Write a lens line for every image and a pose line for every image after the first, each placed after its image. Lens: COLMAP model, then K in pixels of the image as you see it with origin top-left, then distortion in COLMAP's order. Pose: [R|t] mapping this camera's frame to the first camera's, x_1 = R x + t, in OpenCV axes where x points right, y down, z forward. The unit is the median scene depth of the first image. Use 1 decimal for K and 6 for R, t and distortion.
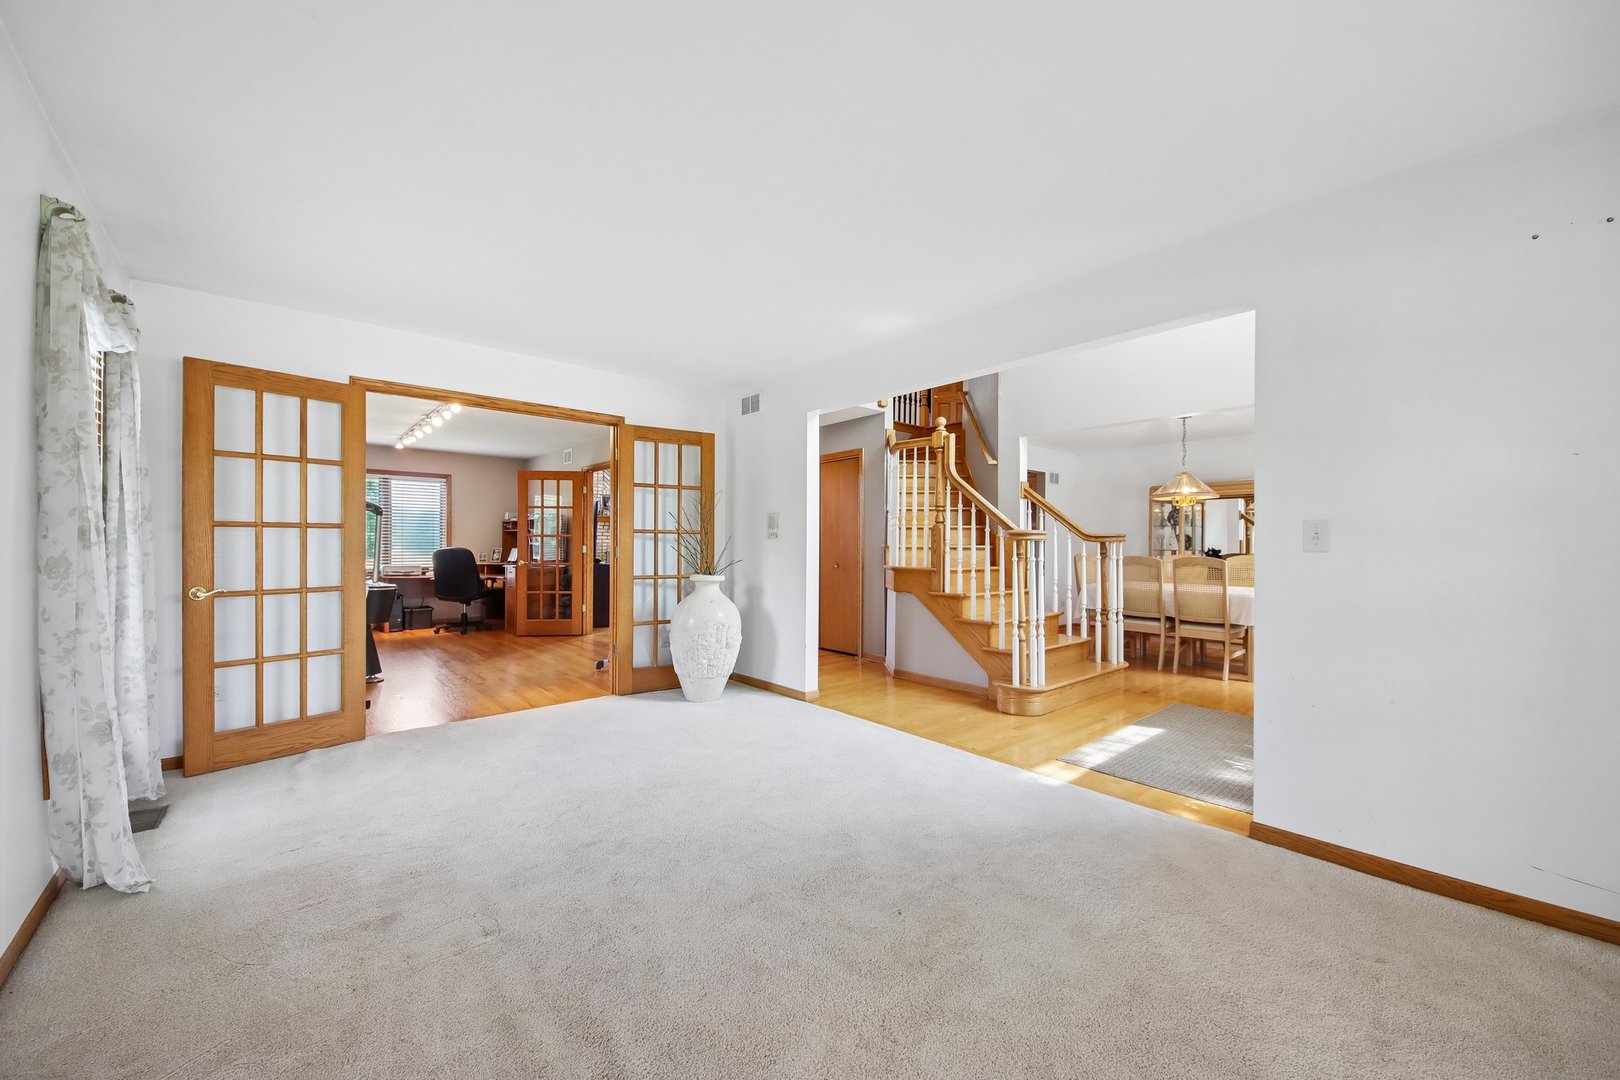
lens RADIAL K [[607.3, 0, 804.7], [0, 607.3, 549.2], [0, 0, 1]] dist [0.039436, -0.022974]
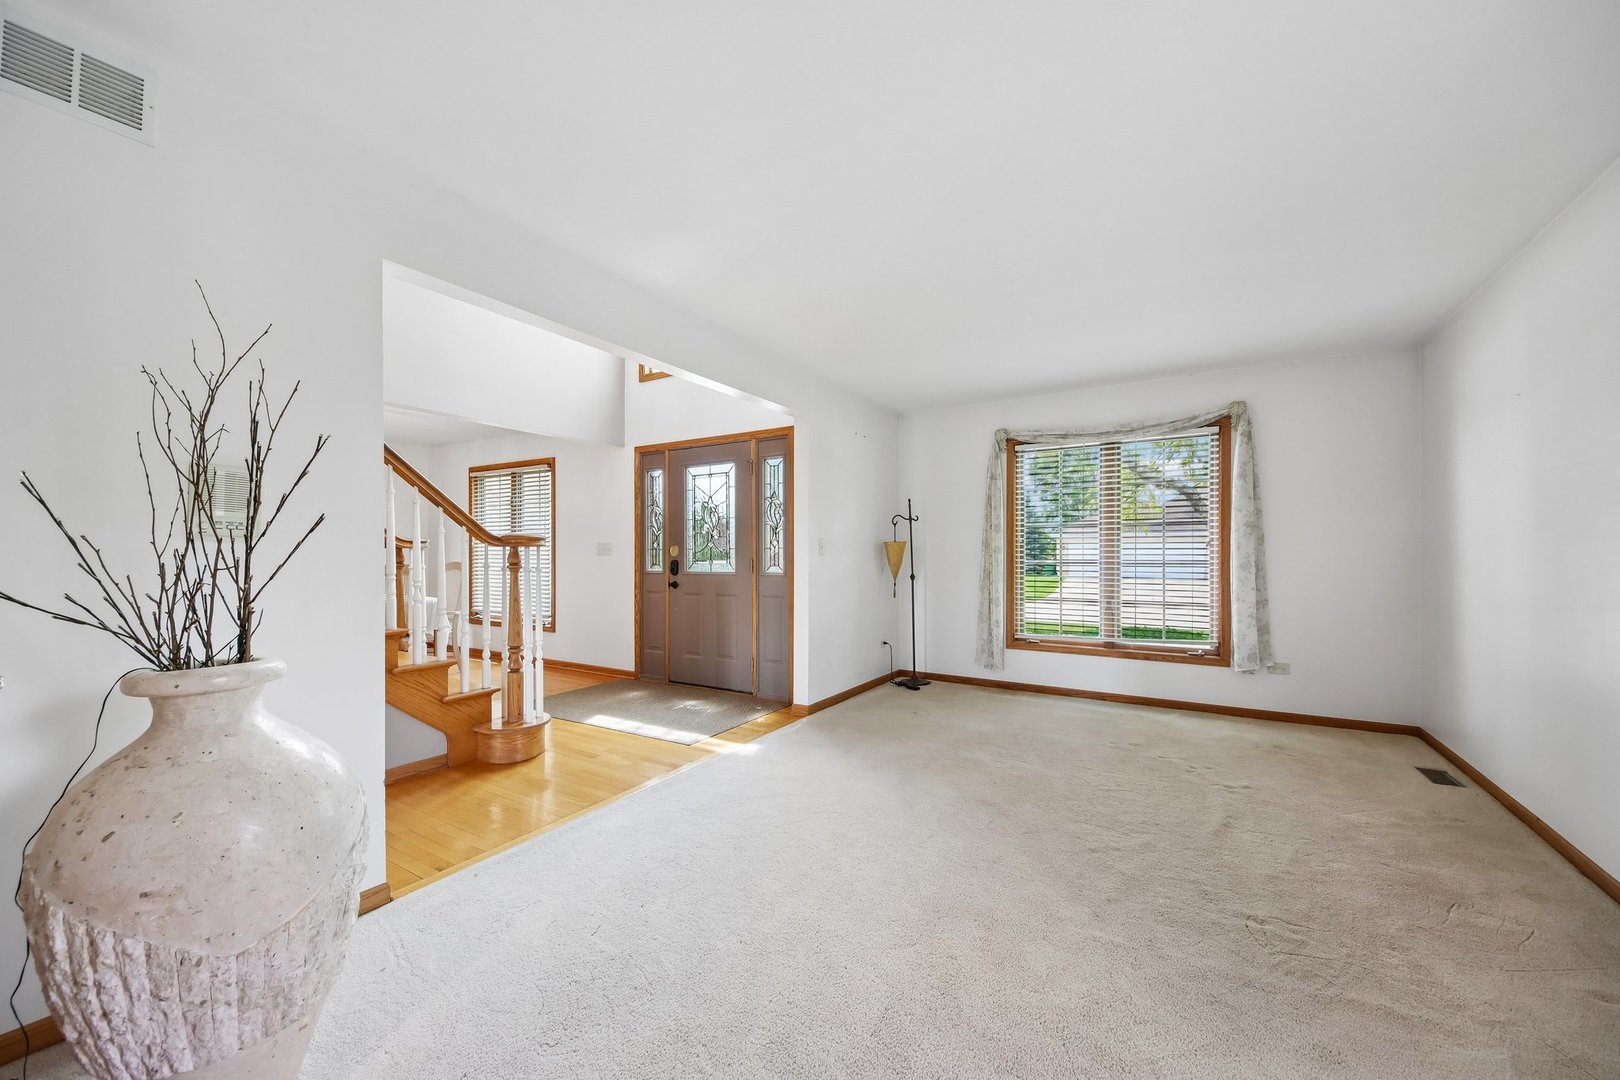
lens RADIAL K [[607.3, 0, 804.7], [0, 607.3, 549.2], [0, 0, 1]] dist [0.039436, -0.022974]
pose [[-0.283468, -0.004937, 0.958969, -0.566908], [0.011315, 0.999900, 0.008492, -0.011487], [-0.958915, 0.013258, -0.283384, 0.907650]]
